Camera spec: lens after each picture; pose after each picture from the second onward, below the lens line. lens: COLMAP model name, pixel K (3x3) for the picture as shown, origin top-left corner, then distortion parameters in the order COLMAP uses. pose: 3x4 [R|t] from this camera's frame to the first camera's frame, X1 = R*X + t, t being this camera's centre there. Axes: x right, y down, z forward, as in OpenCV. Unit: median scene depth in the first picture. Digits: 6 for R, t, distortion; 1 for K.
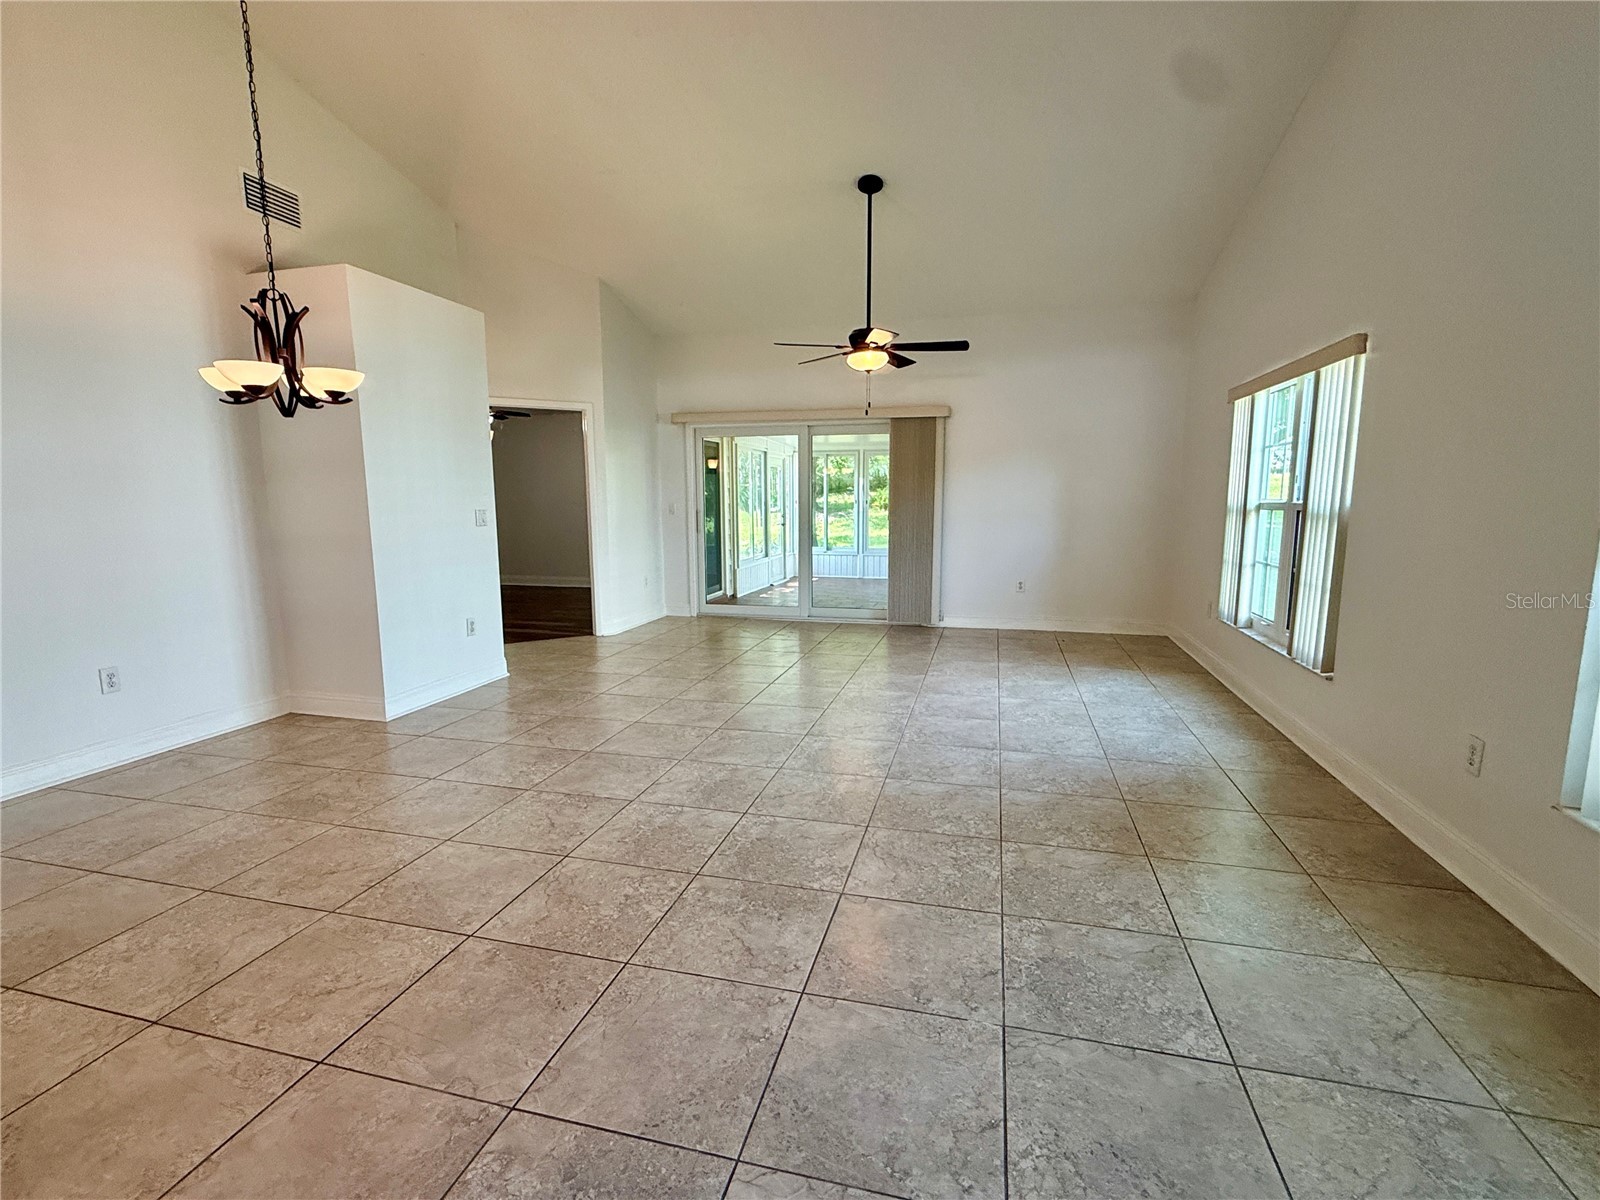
lens RADIAL K [[739.2, 0, 798.5], [0, 739.2, 604.0], [0, 0, 1]] dist [0.000693, -0.000047]
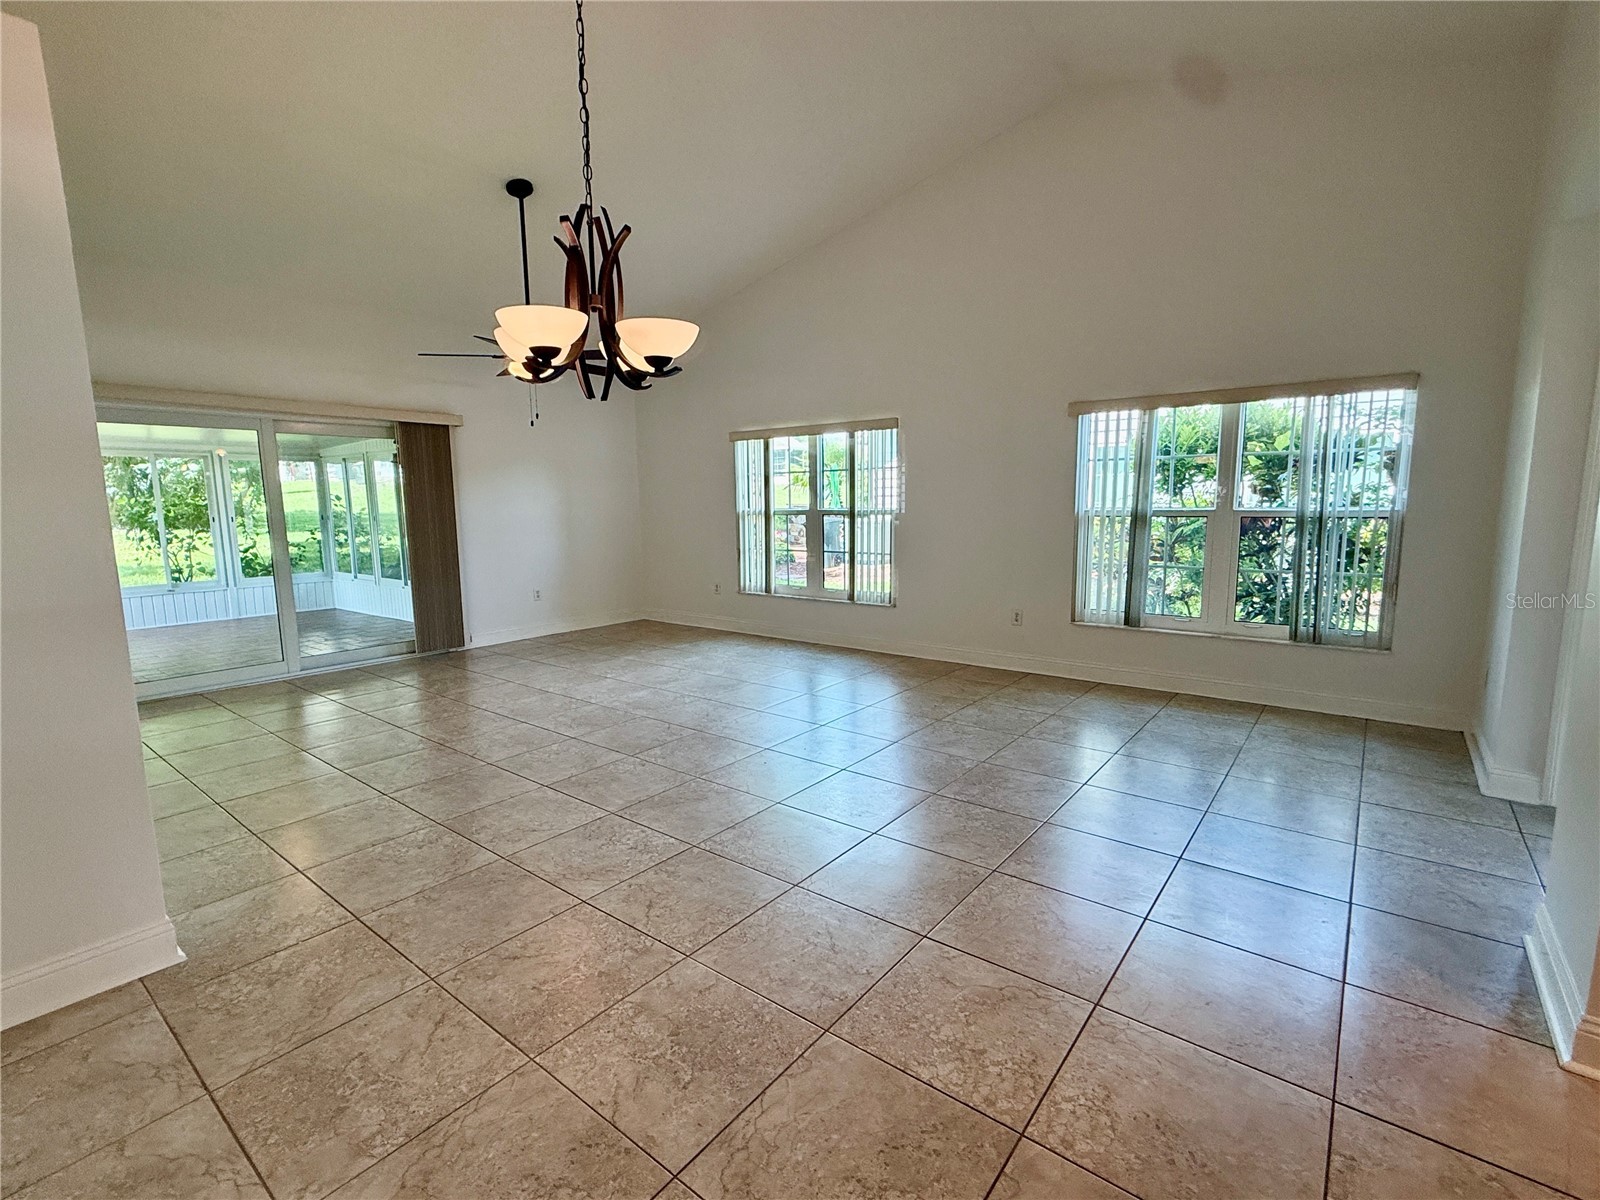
lens RADIAL K [[739.2, 0, 806.7], [0, 739.2, 598.2], [0, 0, 1]] dist [0.000693, -0.000047]
pose [[0.396164, -0.121863, 0.910057, -1.019029], [0.145517, 0.986960, 0.068814, -0.074666], [-0.906575, 0.105167, 0.408731, 0.466234]]
